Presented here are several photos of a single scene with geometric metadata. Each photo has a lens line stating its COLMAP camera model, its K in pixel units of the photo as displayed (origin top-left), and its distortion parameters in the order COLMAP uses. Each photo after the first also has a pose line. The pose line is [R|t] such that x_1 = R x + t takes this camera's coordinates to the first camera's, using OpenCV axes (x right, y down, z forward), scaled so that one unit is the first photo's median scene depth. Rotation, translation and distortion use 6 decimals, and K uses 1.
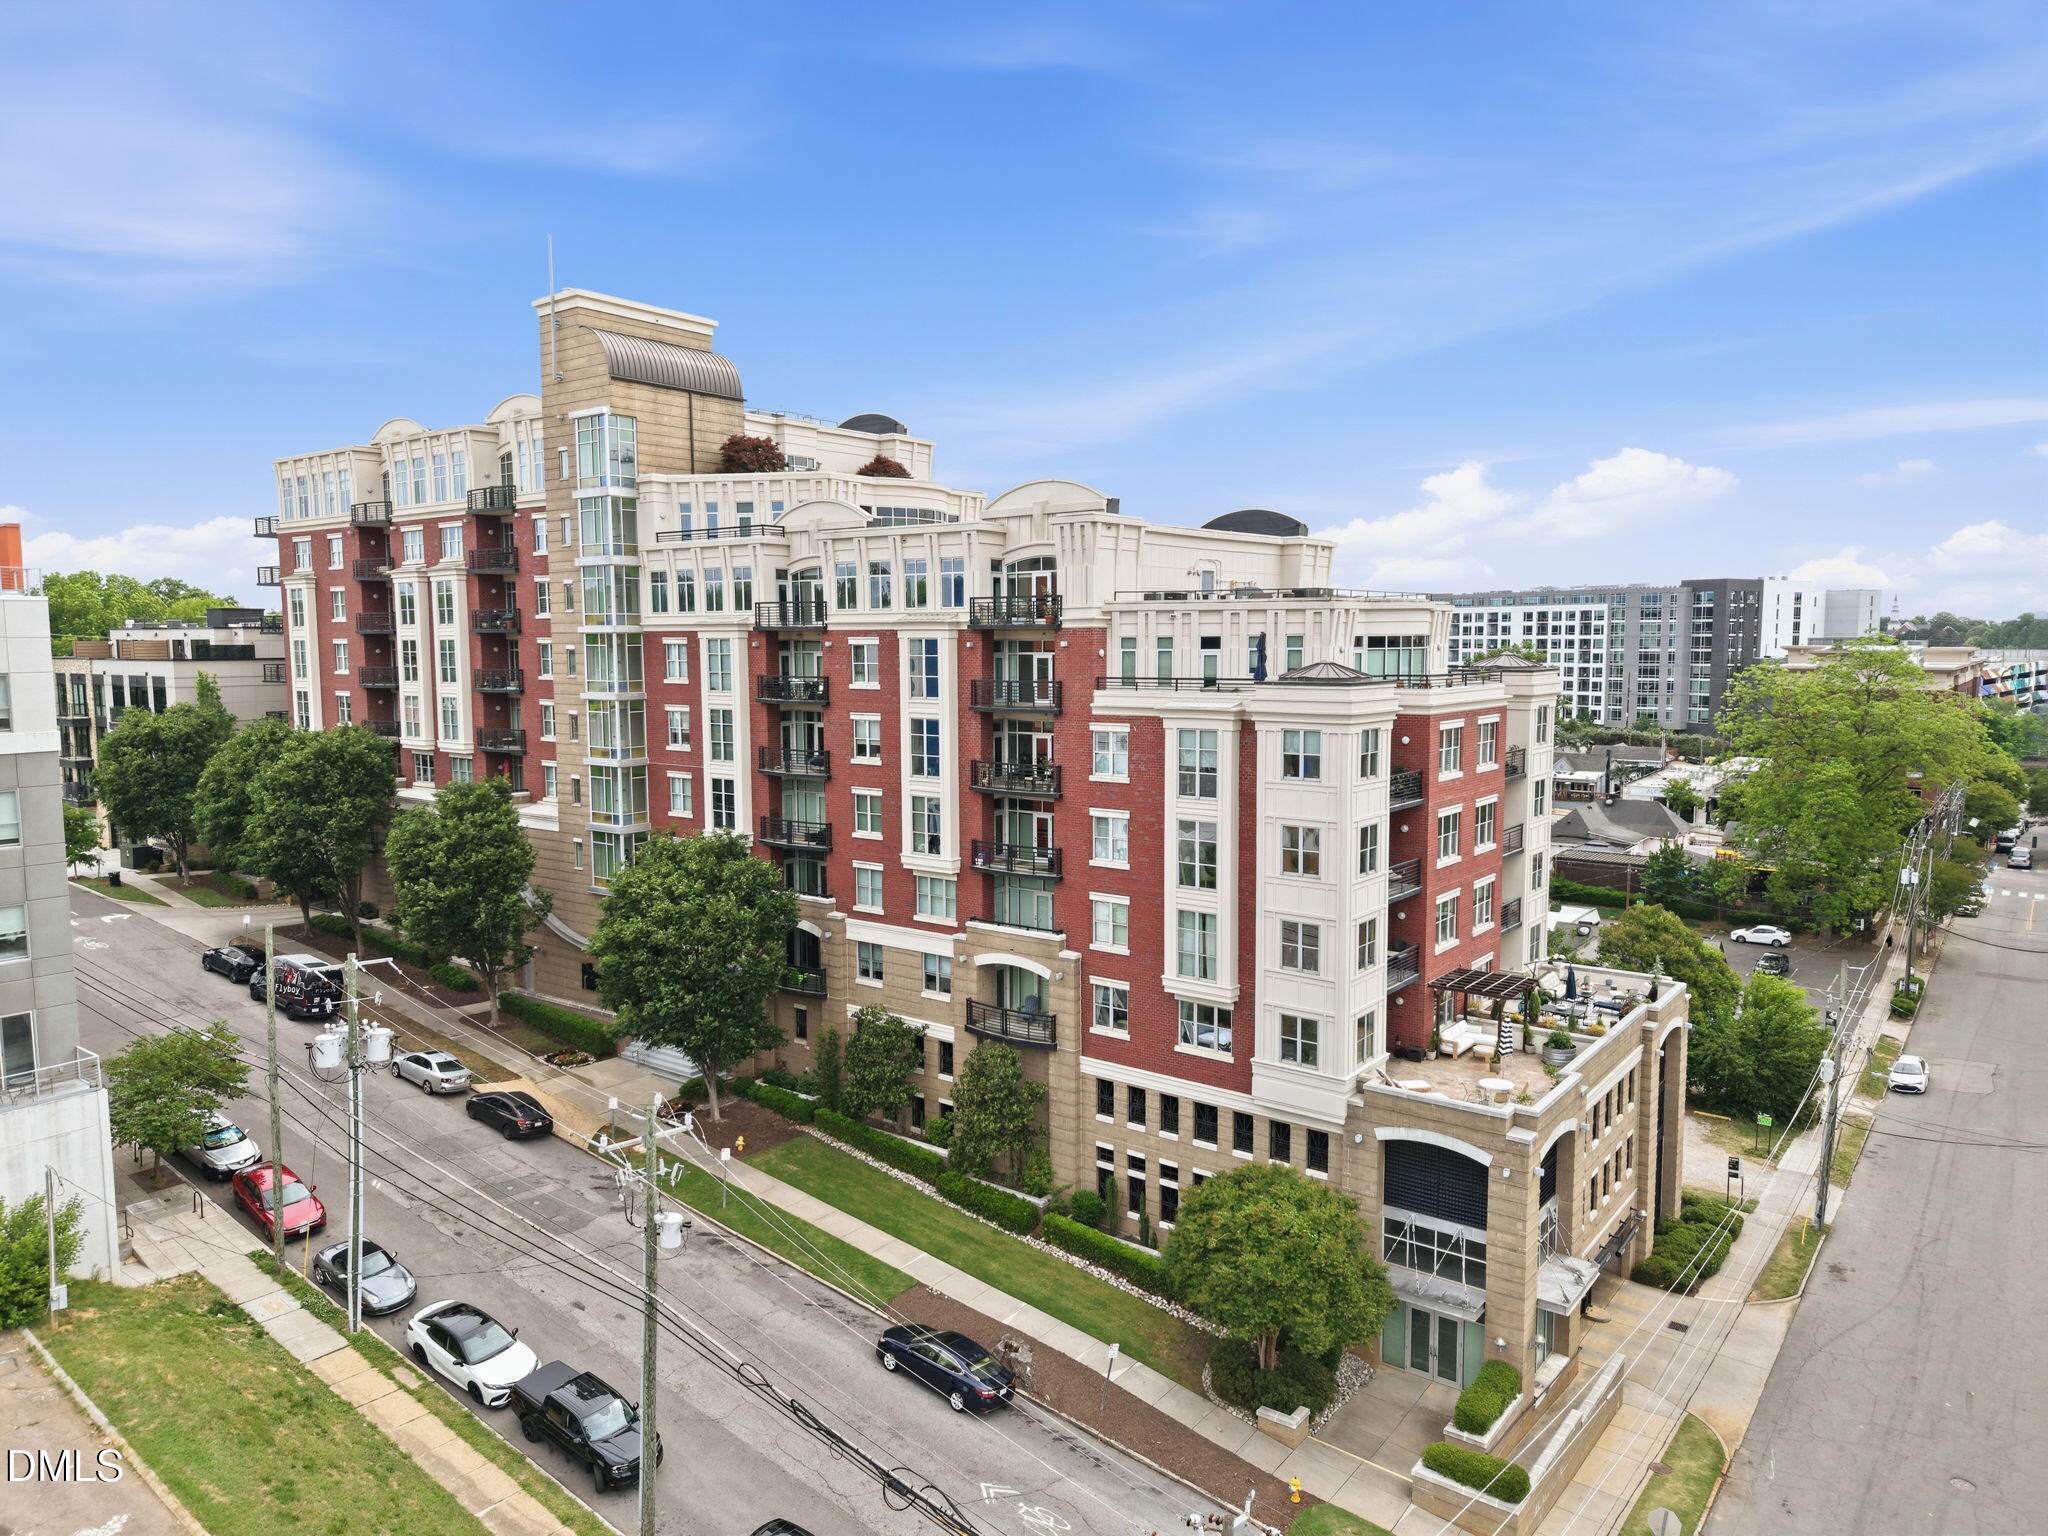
lens RADIAL K [[1368.6, 0, 1020.8], [0, 1368.6, 765.4], [0, 0, 1]] dist [0.013137, -0.002948]
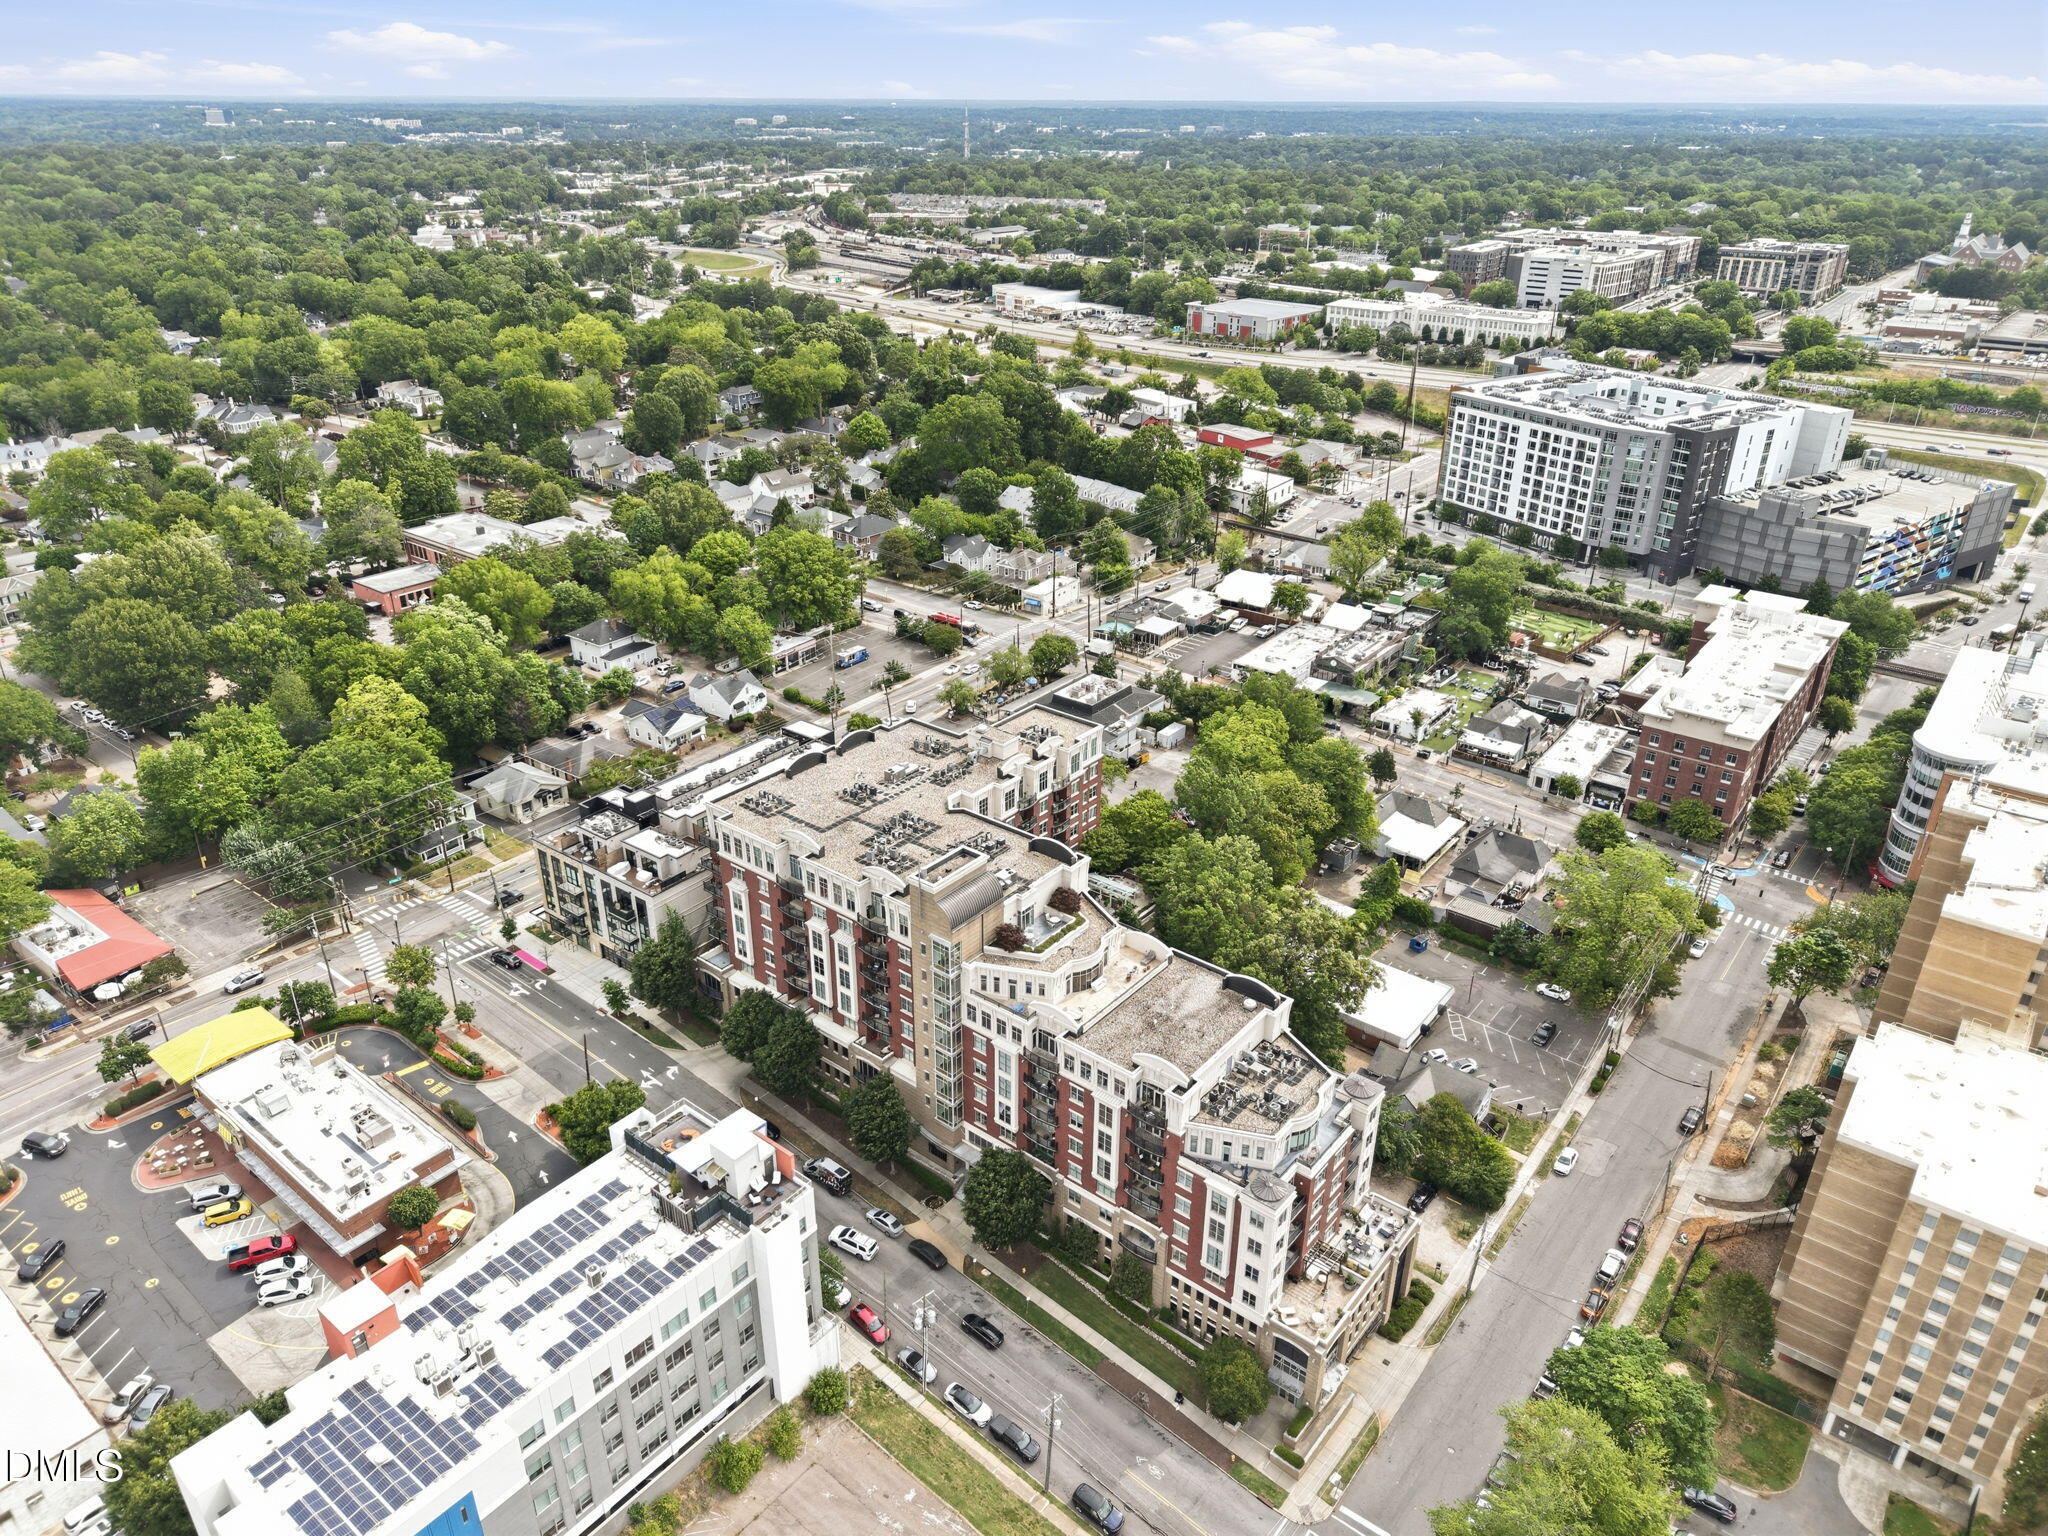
lens RADIAL K [[1368.6, 0, 1025.6], [0, 1368.6, 770.2], [0, 0, 1]] dist [0.013137, -0.002948]
pose [[0.999775, 0.017801, -0.011537, -0.190822], [-0.012641, 0.936720, 0.349852, -1.439807], [0.017034, -0.349628, 0.936734, -0.999622]]
